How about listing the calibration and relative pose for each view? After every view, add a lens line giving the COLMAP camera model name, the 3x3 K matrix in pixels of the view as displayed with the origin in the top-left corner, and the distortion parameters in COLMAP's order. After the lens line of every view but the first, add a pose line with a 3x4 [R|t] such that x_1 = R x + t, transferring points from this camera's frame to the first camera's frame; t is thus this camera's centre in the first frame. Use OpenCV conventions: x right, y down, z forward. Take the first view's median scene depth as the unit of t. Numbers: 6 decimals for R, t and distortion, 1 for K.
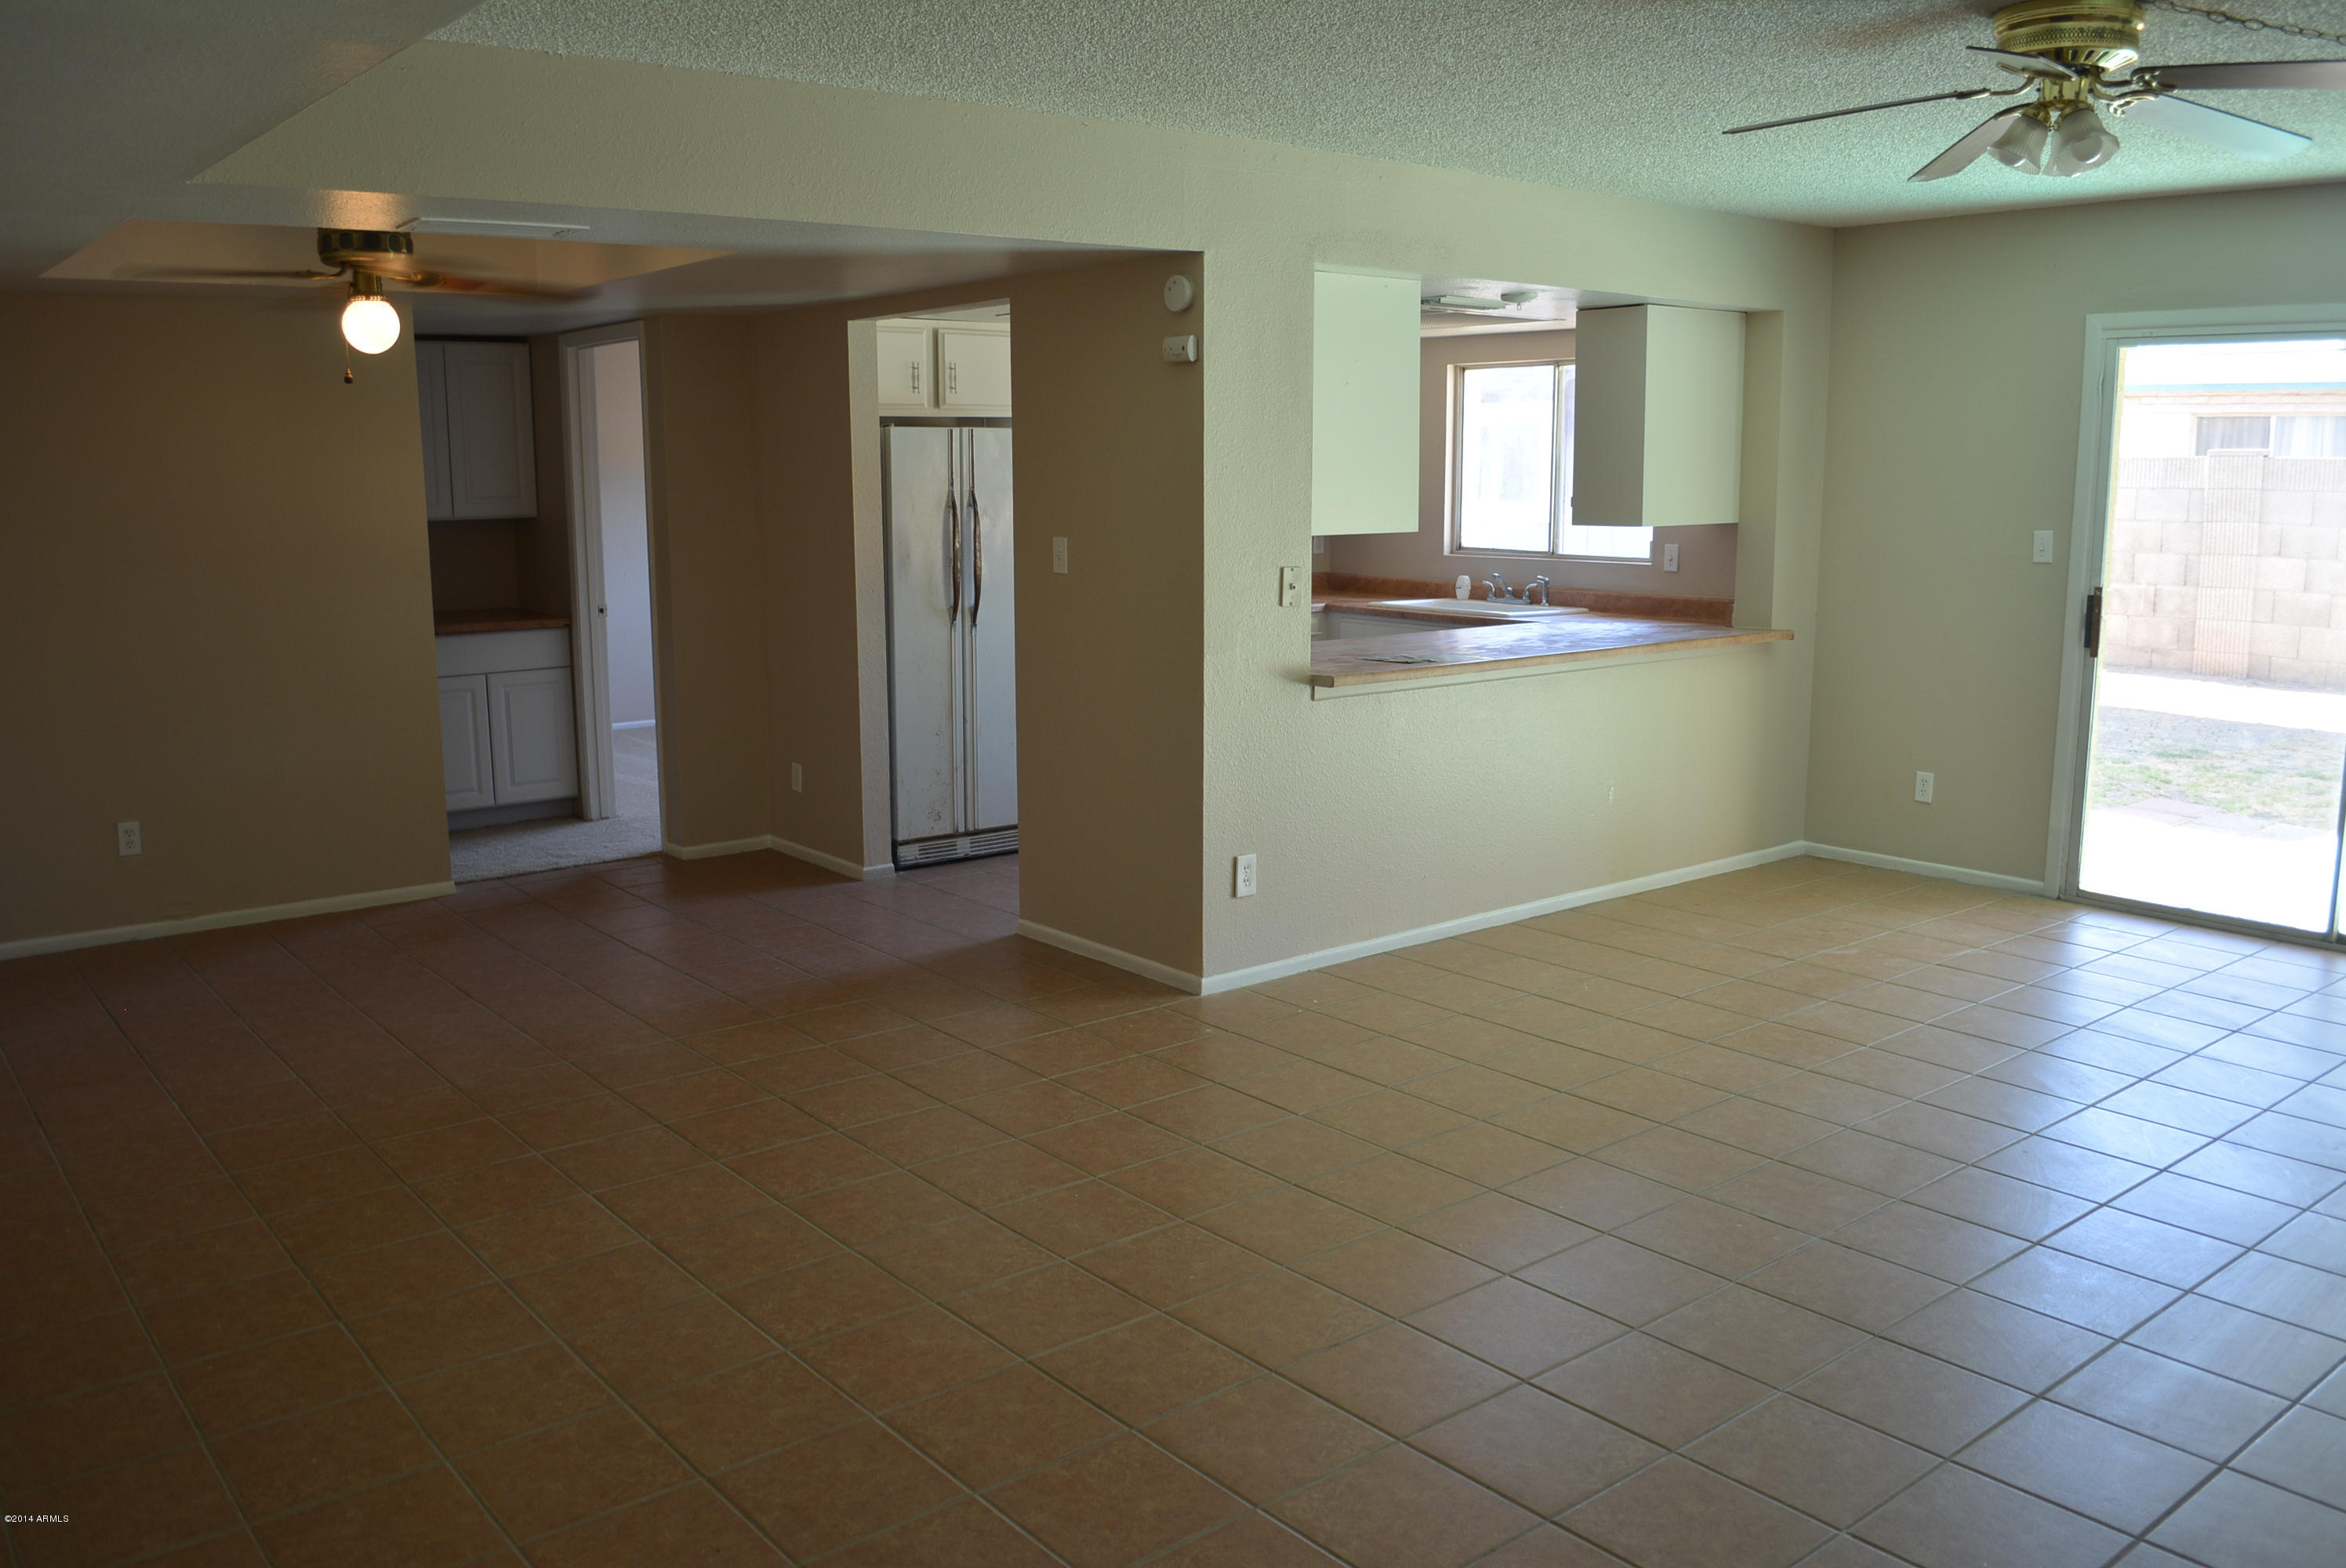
lens RADIAL K [[1857.8, 0, 1160.3], [0, 1857.8, 796.2], [0, 0, 1]] dist [-0.080307, 0.011270]
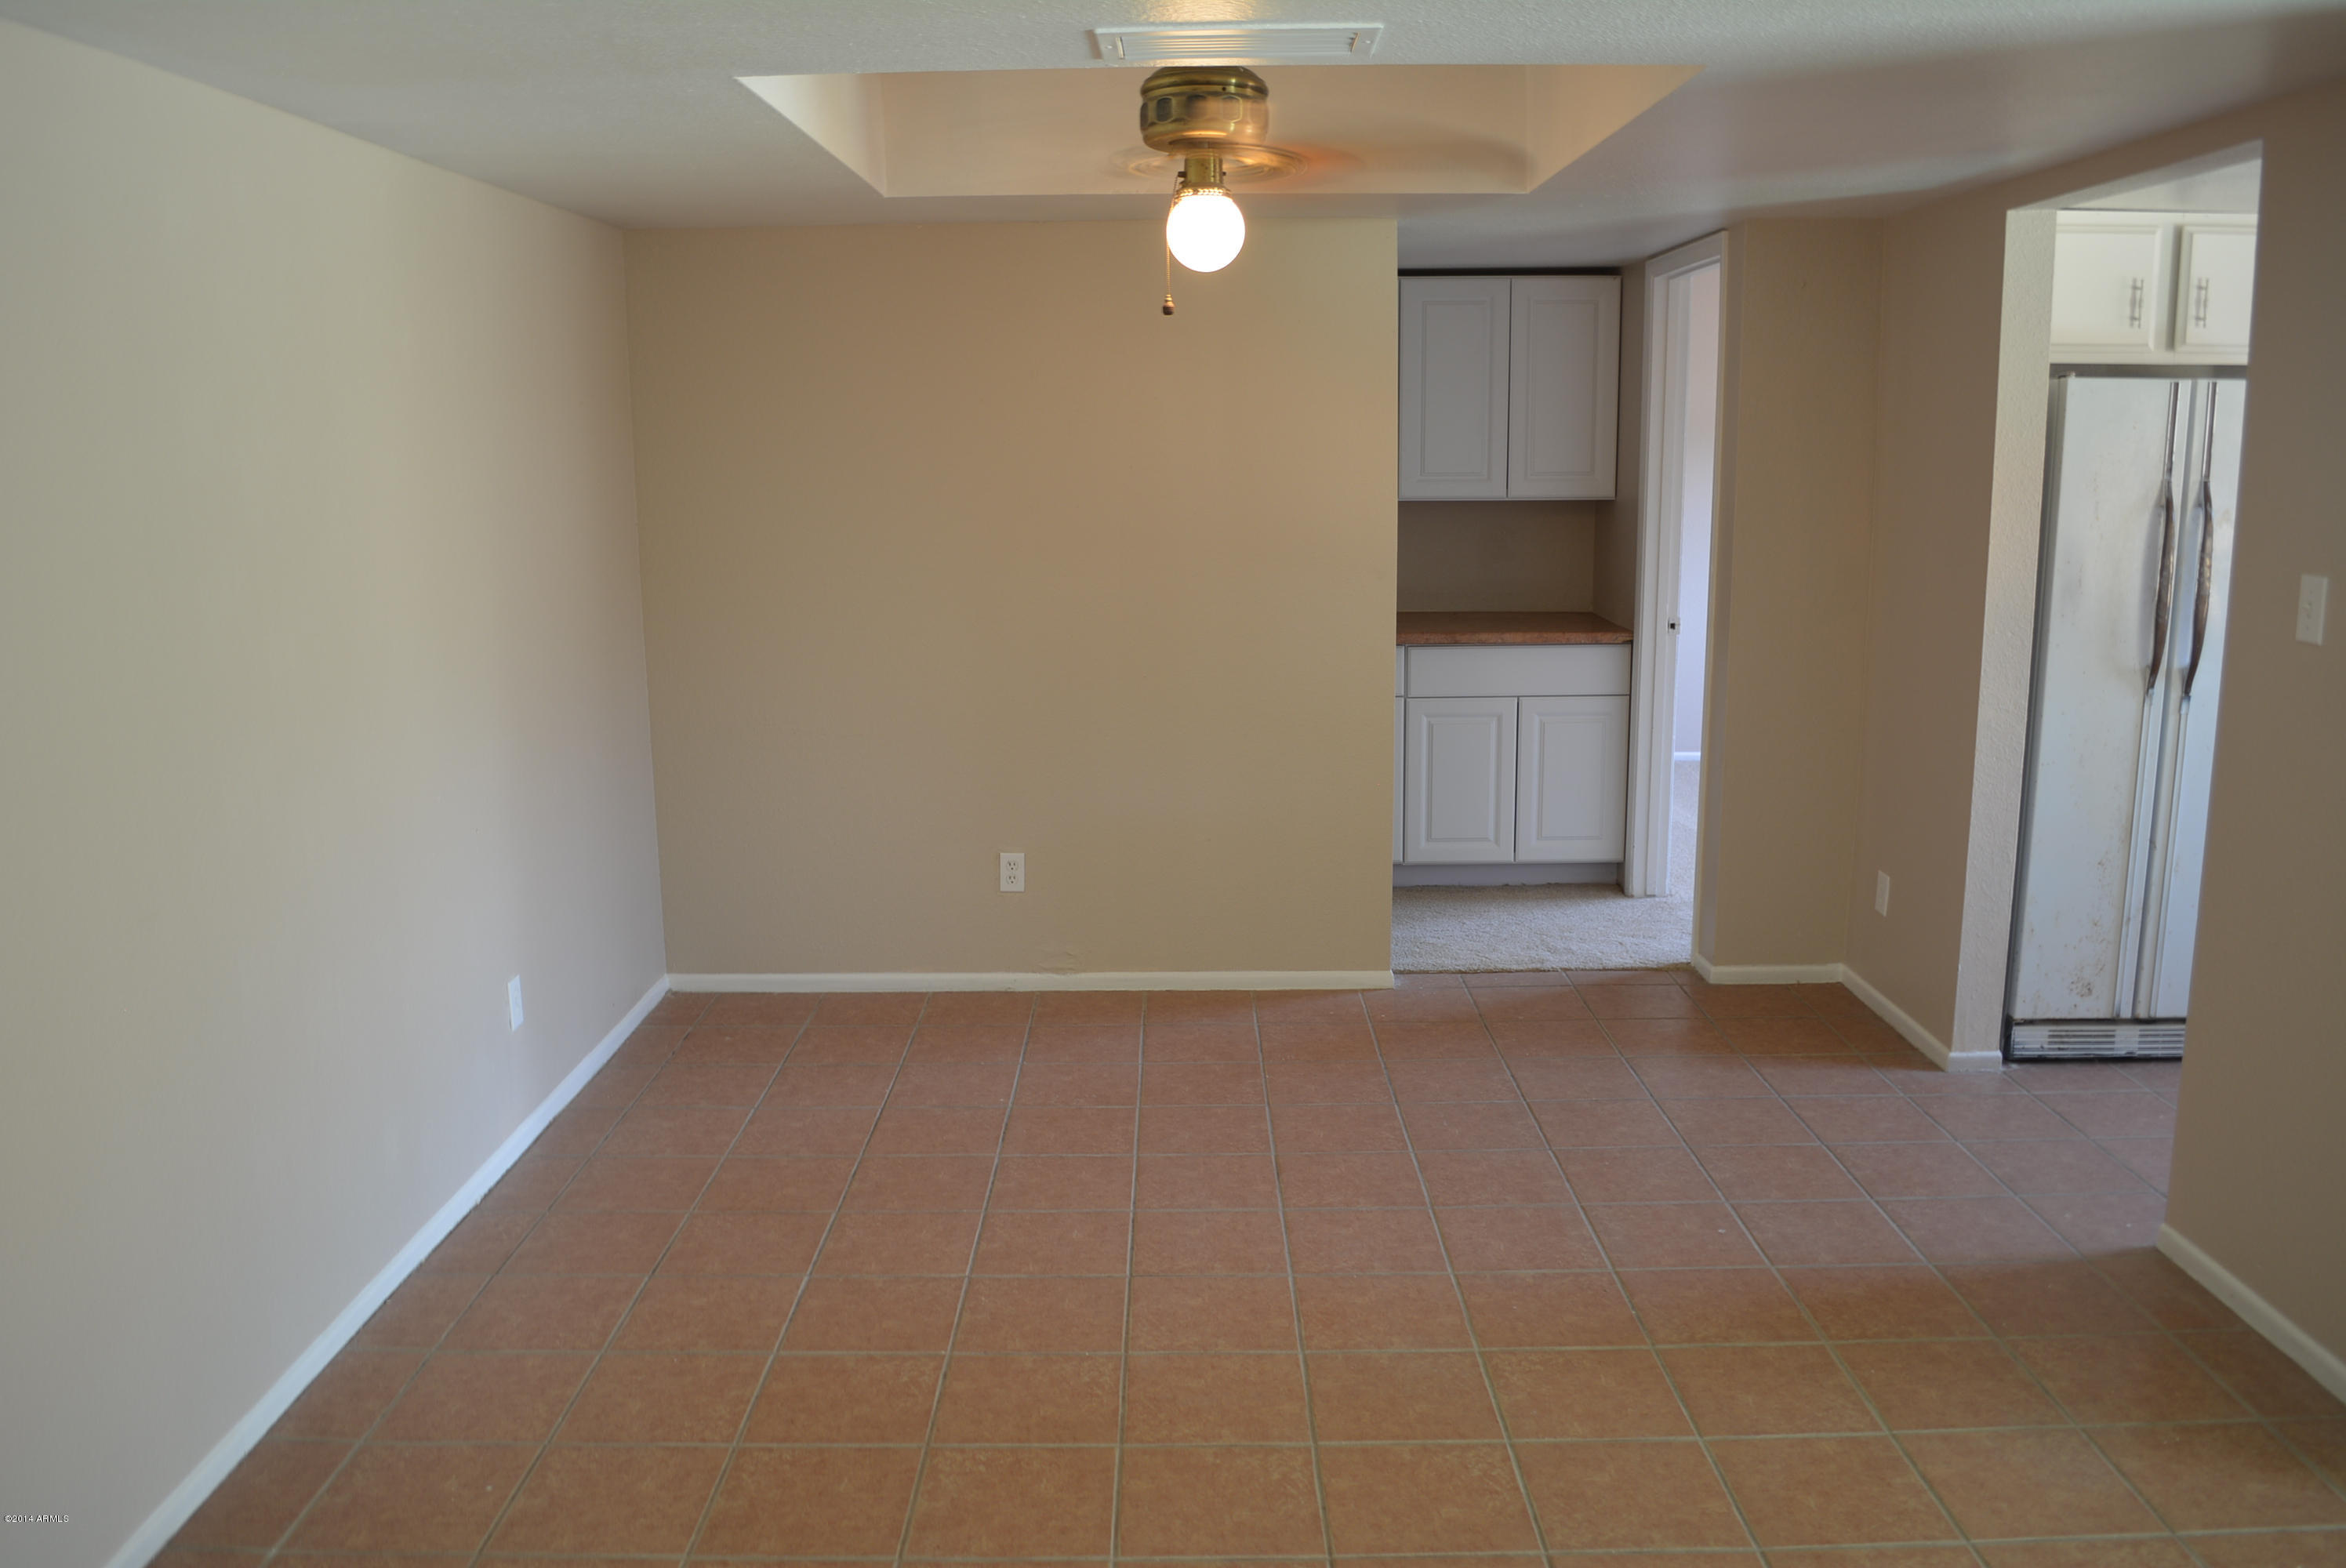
lens RADIAL K [[1857.8, 0, 1167.1], [0, 1857.8, 788.2], [0, 0, 1]] dist [-0.080307, 0.011270]
pose [[0.776216, 0.114272, -0.620025, 0.015428], [-0.106258, 0.993081, 0.050001, -0.057179], [0.621448, 0.027071, 0.782987, 0.317631]]
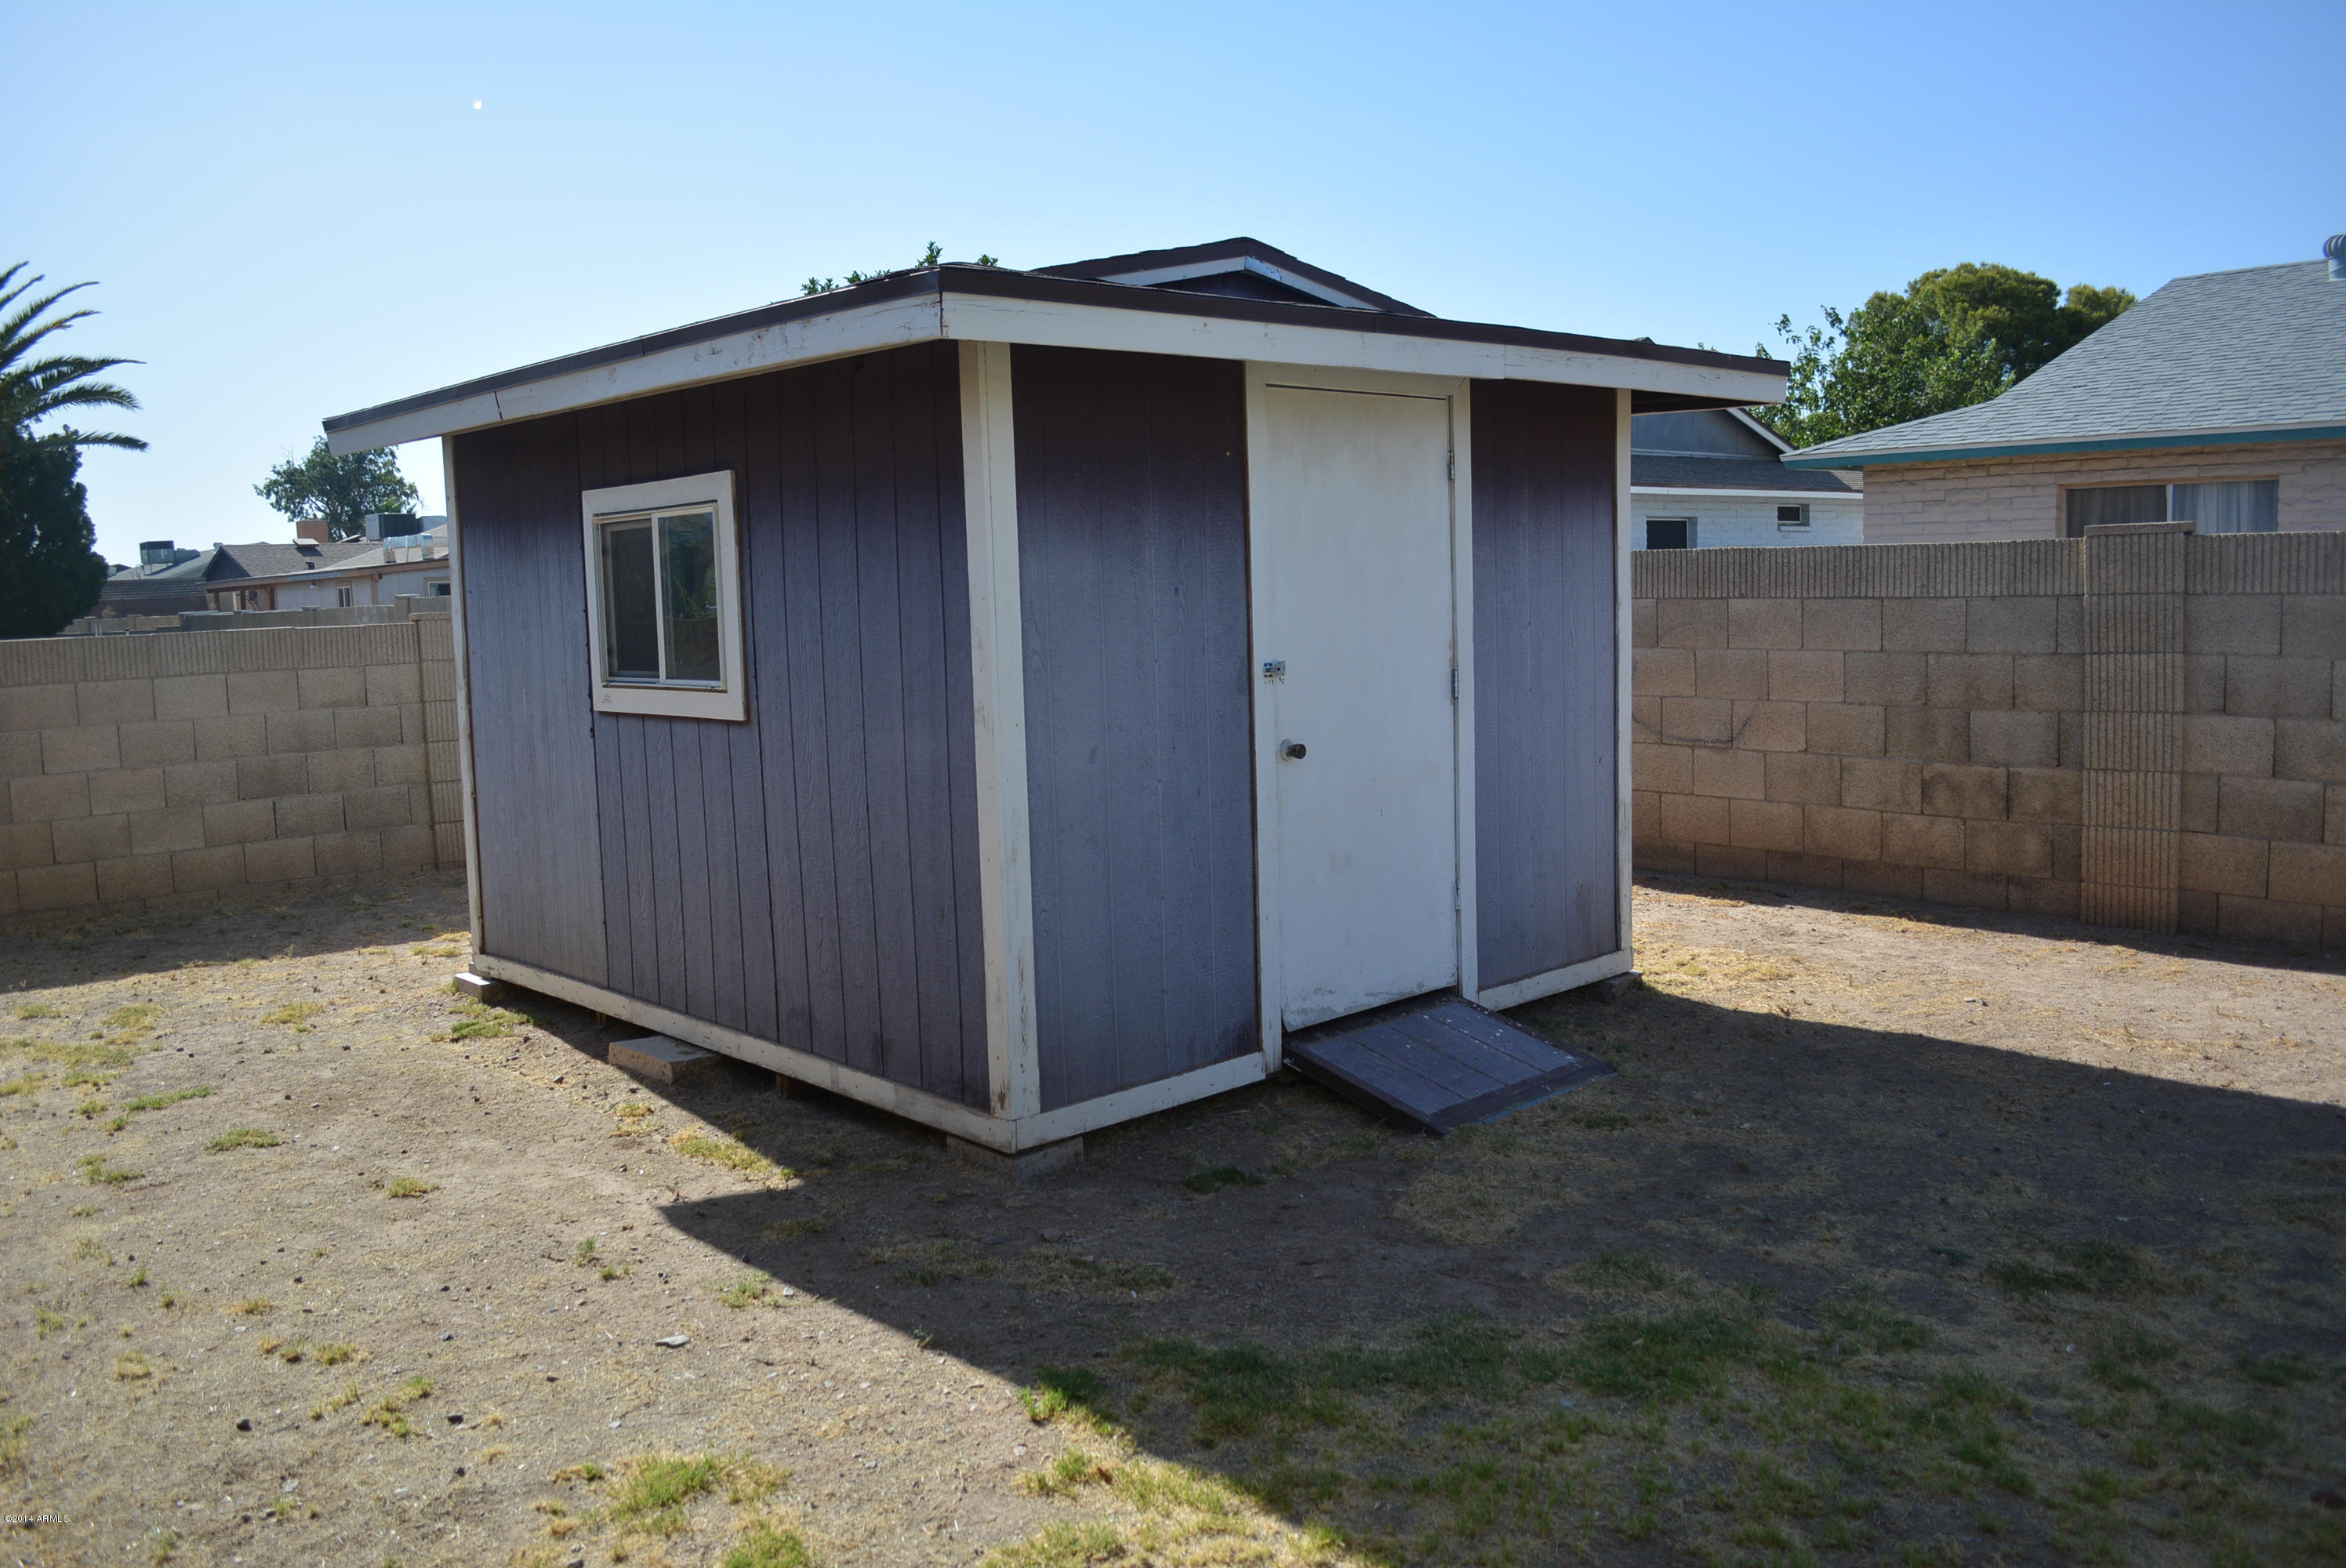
lens RADIAL K [[1857.8, 0, 1177.9], [0, 1857.8, 784.6], [0, 0, 1]] dist [-0.080307, 0.011270]
pose [[0.997936, -0.030359, 0.056588, 0.604608], [0.034185, 0.997105, -0.067916, -0.189116], [-0.054362, 0.069710, 0.996085, 1.045433]]
